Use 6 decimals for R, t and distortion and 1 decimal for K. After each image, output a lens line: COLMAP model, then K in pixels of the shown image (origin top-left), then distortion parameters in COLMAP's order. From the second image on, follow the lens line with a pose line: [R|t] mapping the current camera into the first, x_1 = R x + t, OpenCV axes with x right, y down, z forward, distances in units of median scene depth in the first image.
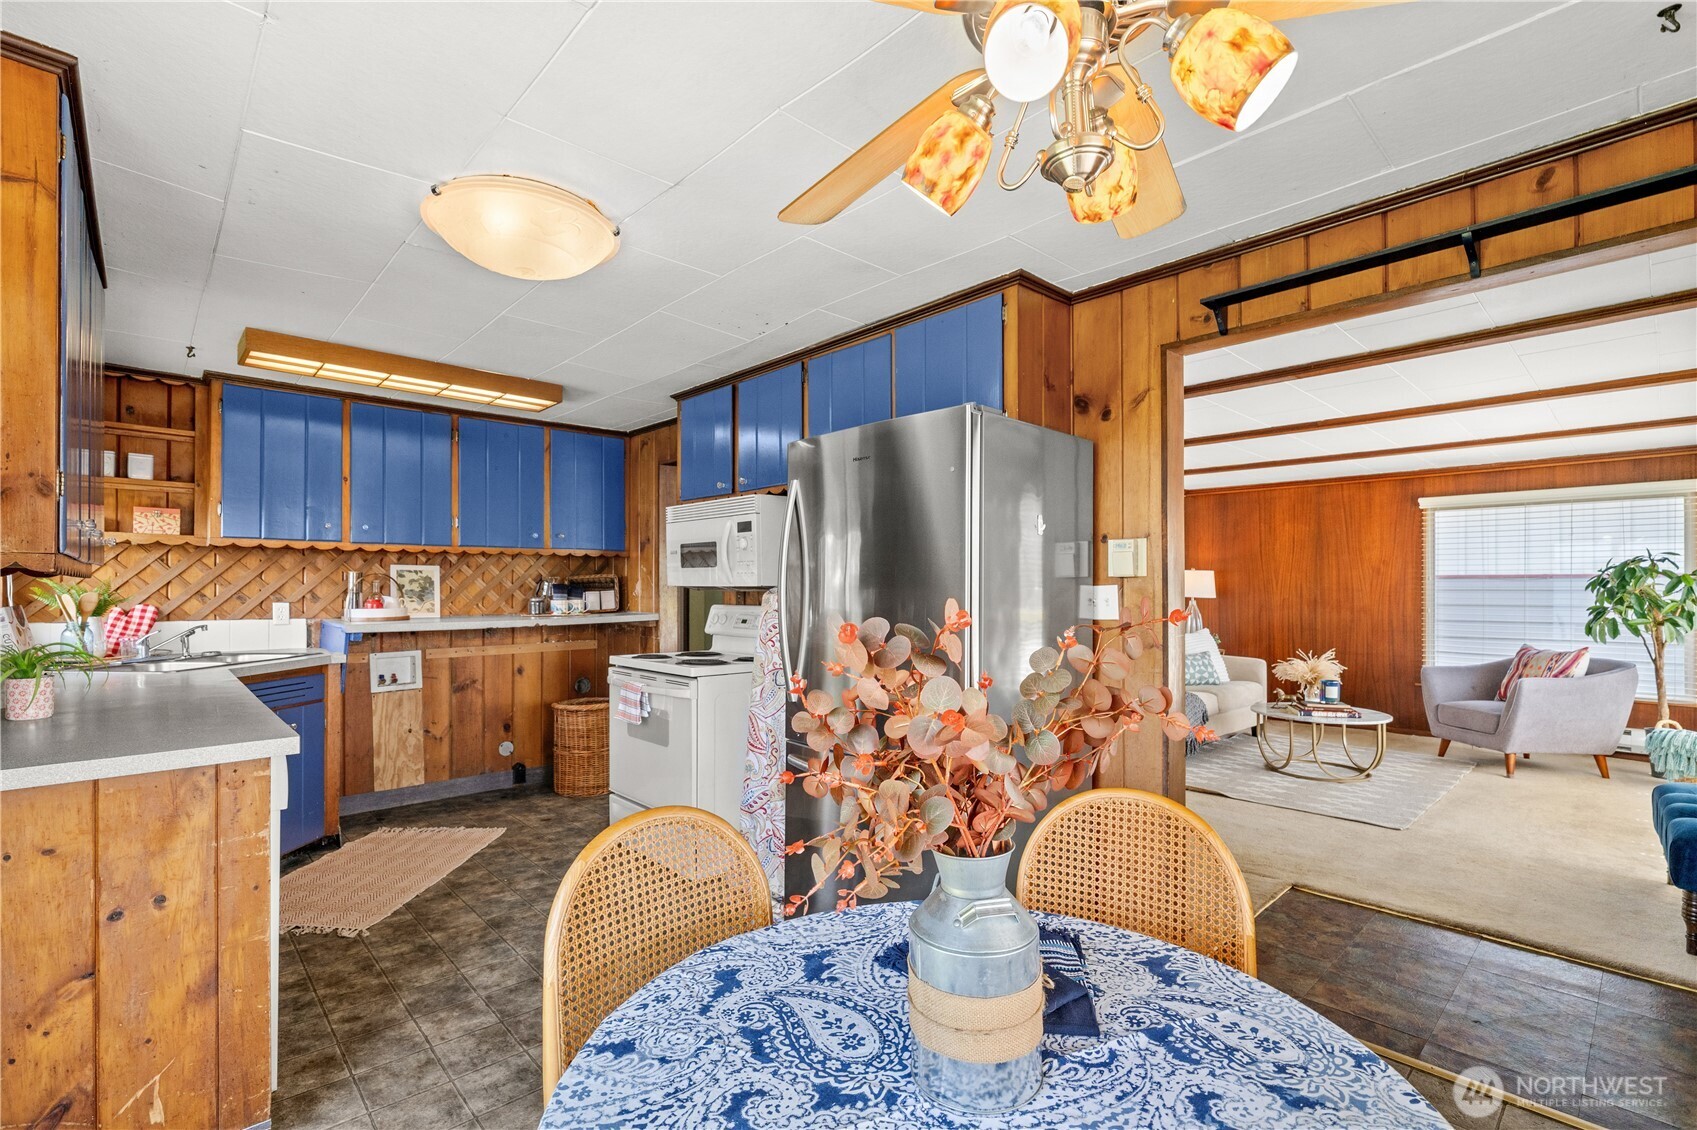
lens RADIAL K [[778.1, 0, 845.7], [0, 778.1, 586.7], [0, 0, 1]] dist [-0.008281, 0.002568]
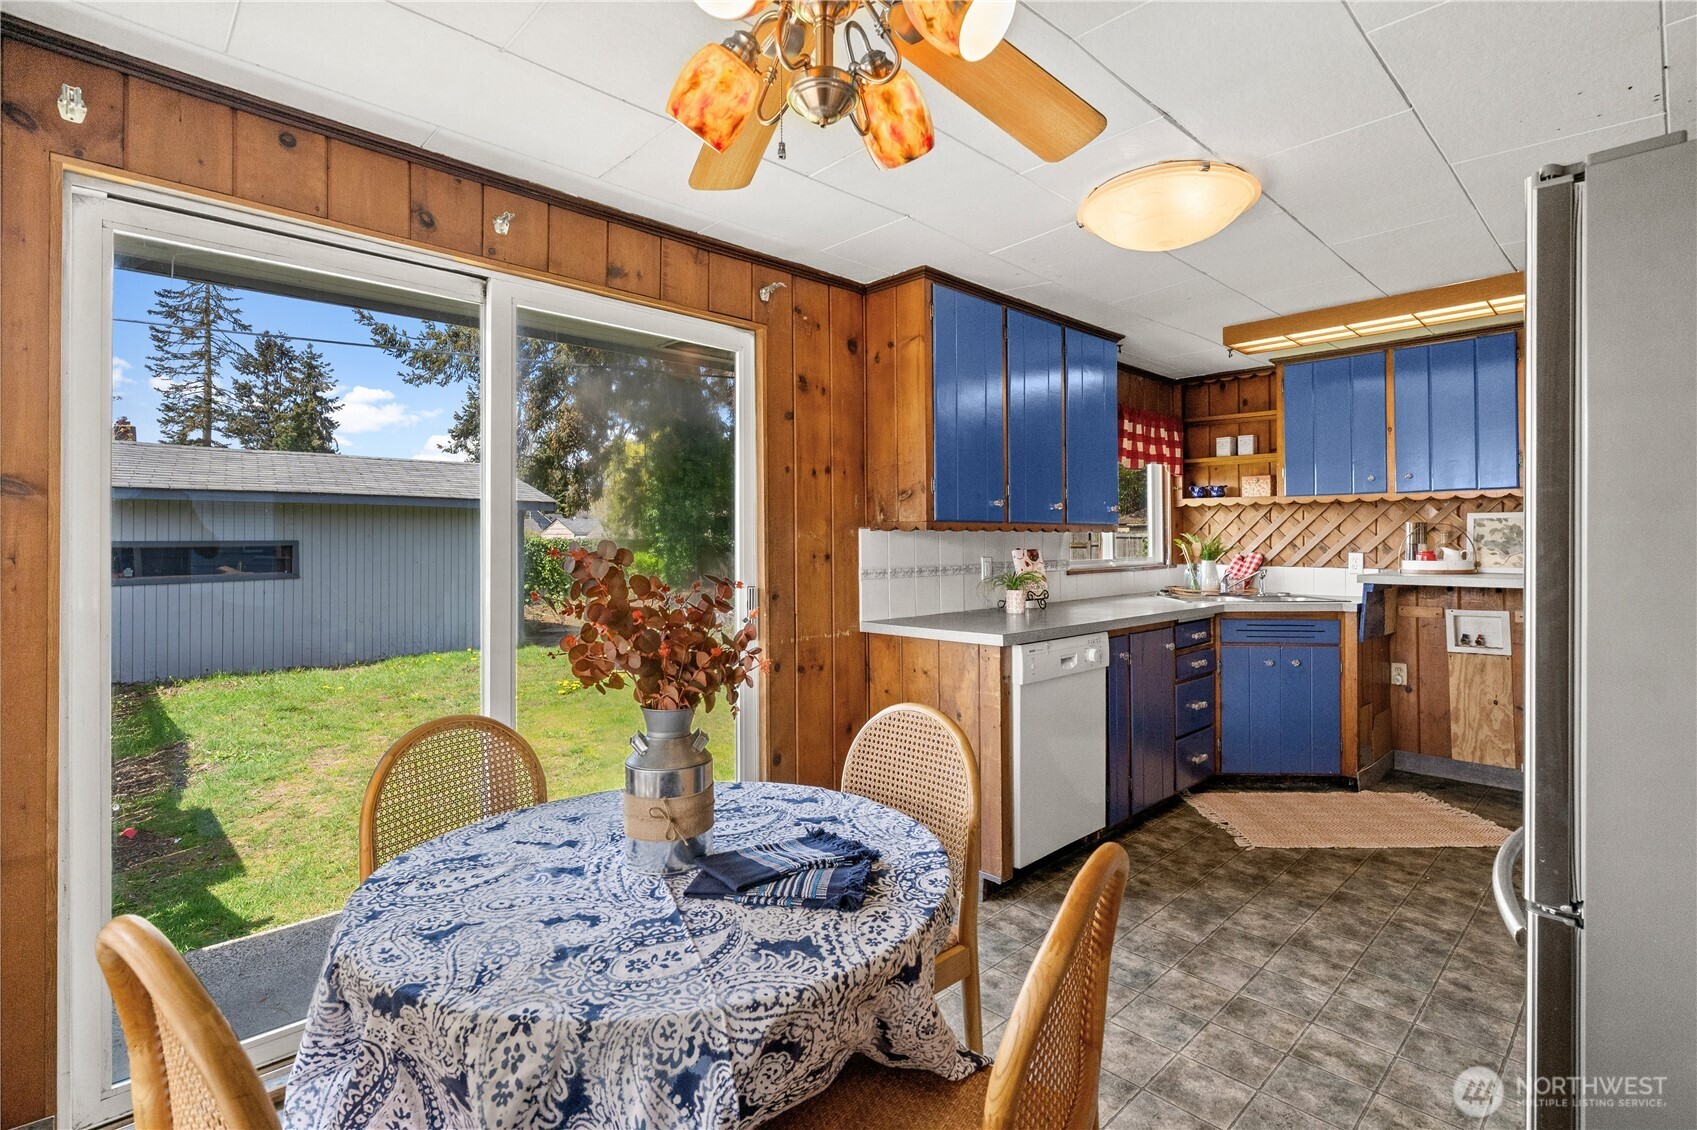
lens RADIAL K [[778.1, 0, 833.3], [0, 778.1, 530.3], [0, 0, 1]] dist [-0.008281, 0.002568]
pose [[0.001016, -0.012436, -0.999922, 0.369287], [0.000432, 0.999923, -0.012435, 0.001351], [0.999999, -0.000420, 0.001021, 0.288684]]
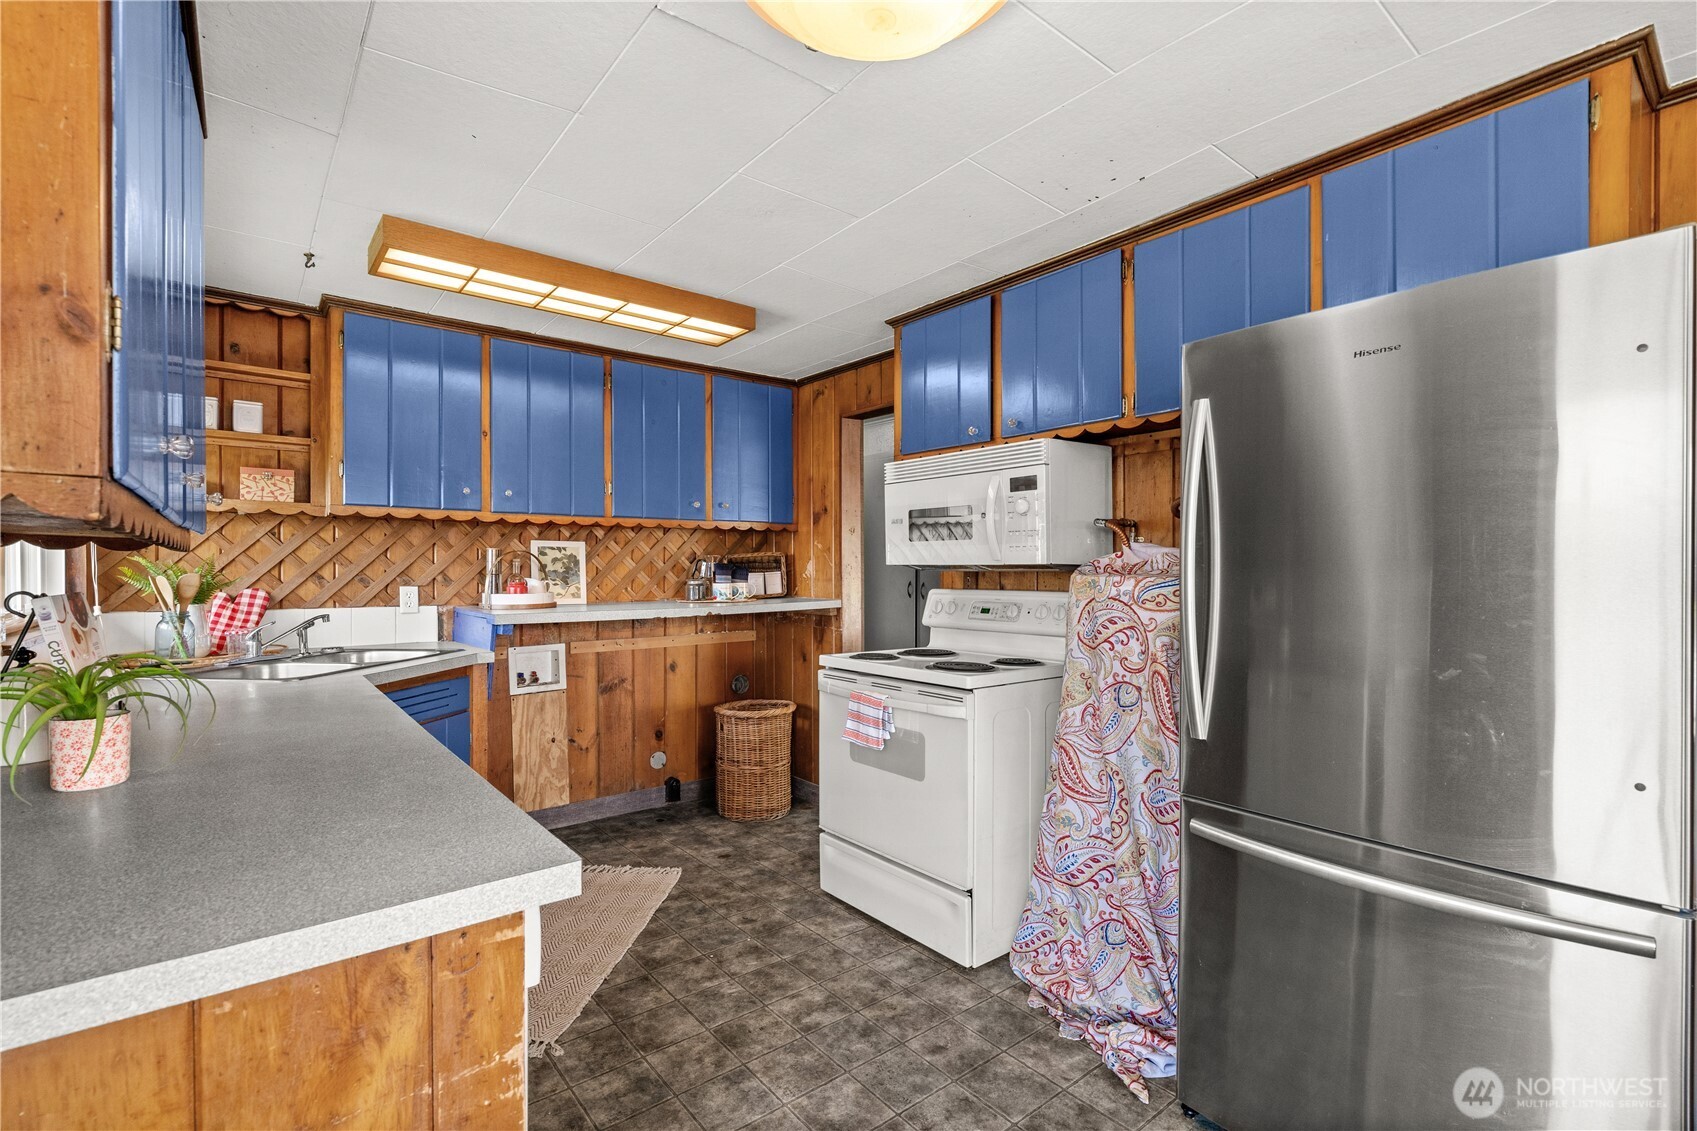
lens RADIAL K [[778.1, 0, 846.2], [0, 778.1, 576.2], [0, 0, 1]] dist [-0.008281, 0.002568]
pose [[0.997287, -0.001026, -0.073607, -0.217575], [0.001698, 0.999957, 0.009064, 0.003451], [0.073594, -0.009164, 0.997246, 0.226583]]
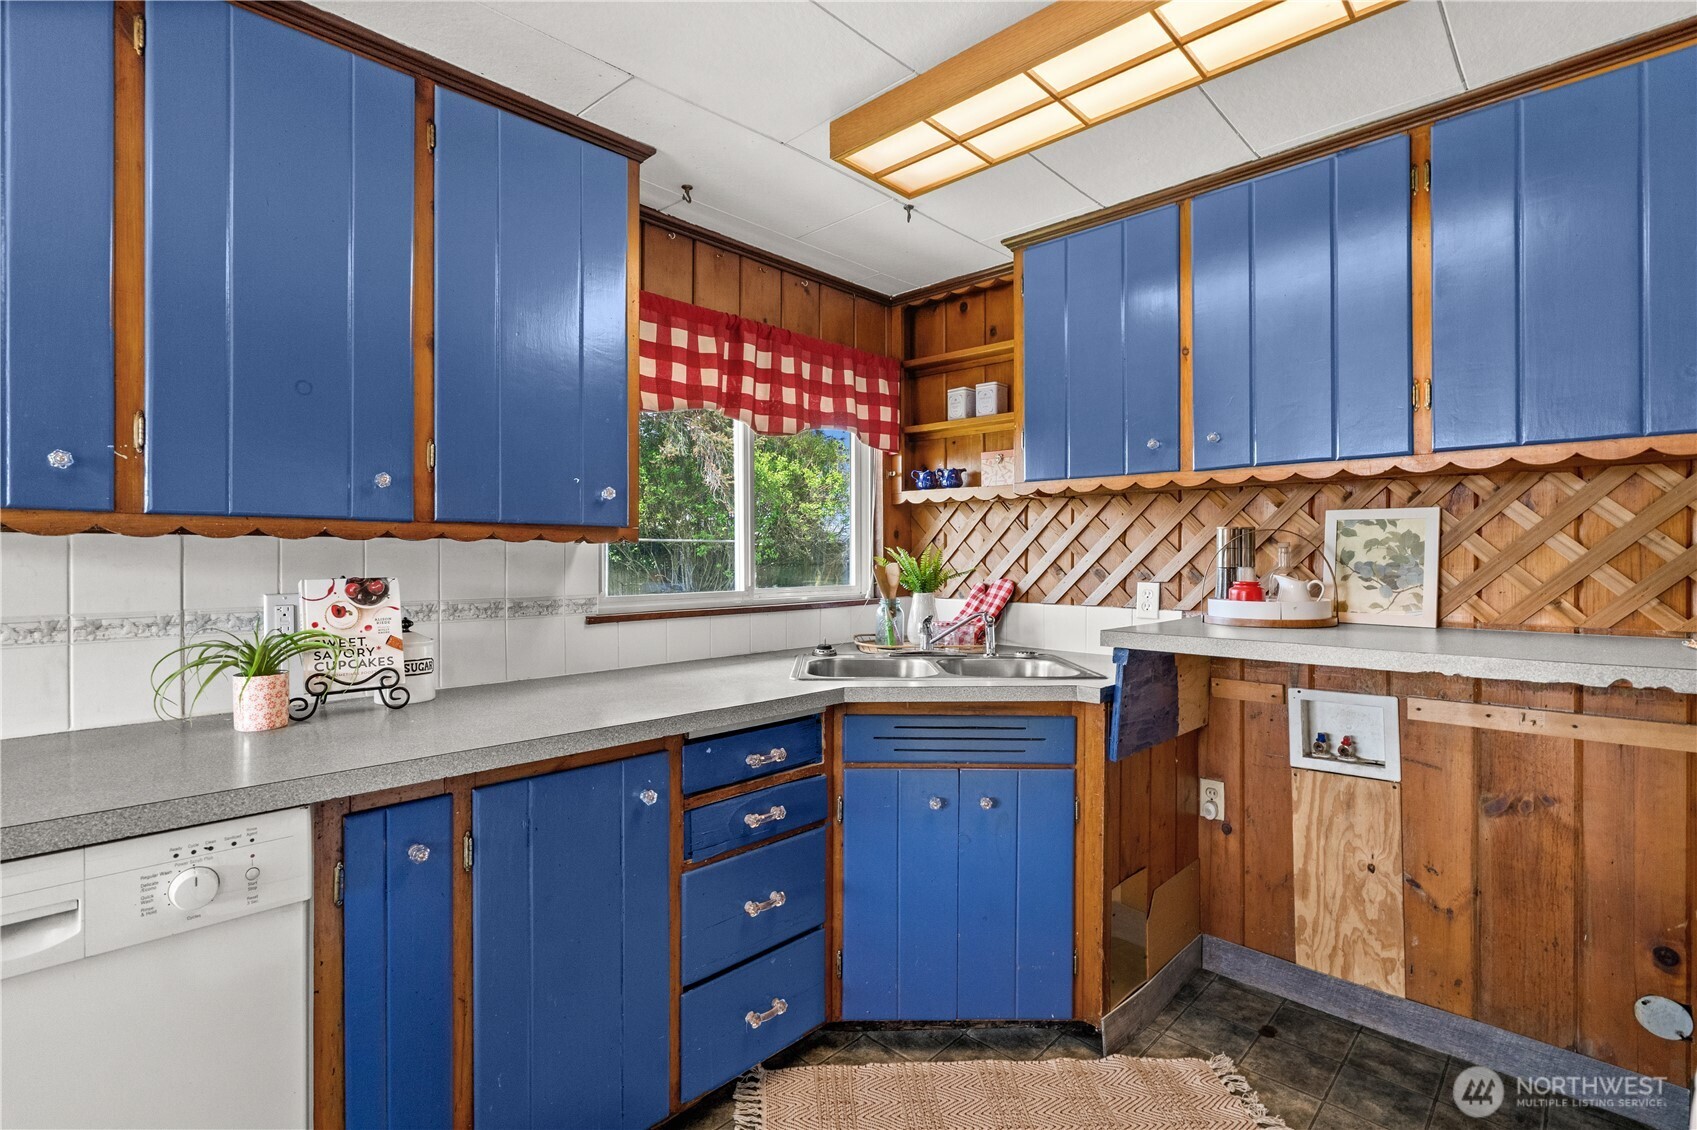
lens RADIAL K [[778.1, 0, 847.3], [0, 778.1, 556.3], [0, 0, 1]] dist [-0.008281, 0.002568]
pose [[0.056018, -0.000716, -0.998430, -0.137325], [-0.001146, 0.999999, -0.000782, 0.000901], [0.998429, 0.001188, 0.056017, 0.770265]]
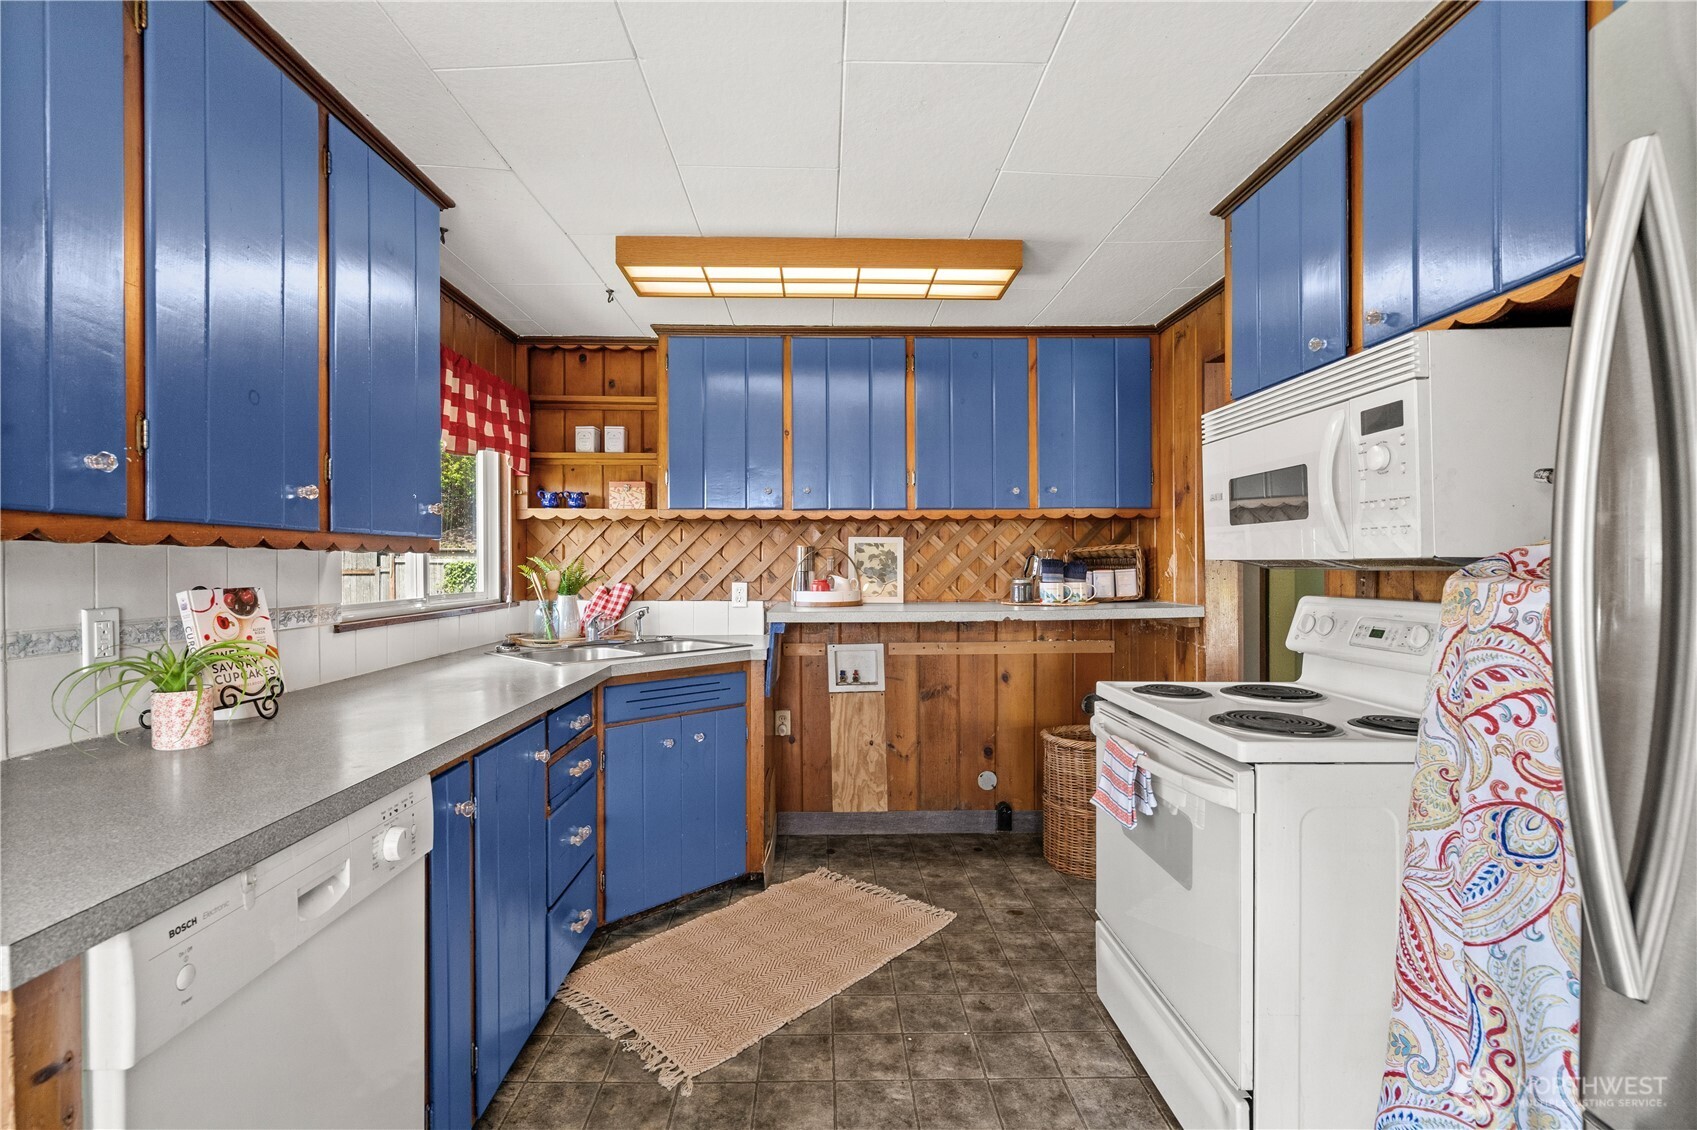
lens RADIAL K [[778.1, 0, 828.6], [0, 778.1, 570.5], [0, 0, 1]] dist [-0.008281, 0.002568]
pose [[0.743290, 0.001296, -0.668968, -0.064153], [0.003682, 0.999975, 0.006028, 0.002154], [0.668960, -0.006944, 0.743266, 0.432893]]
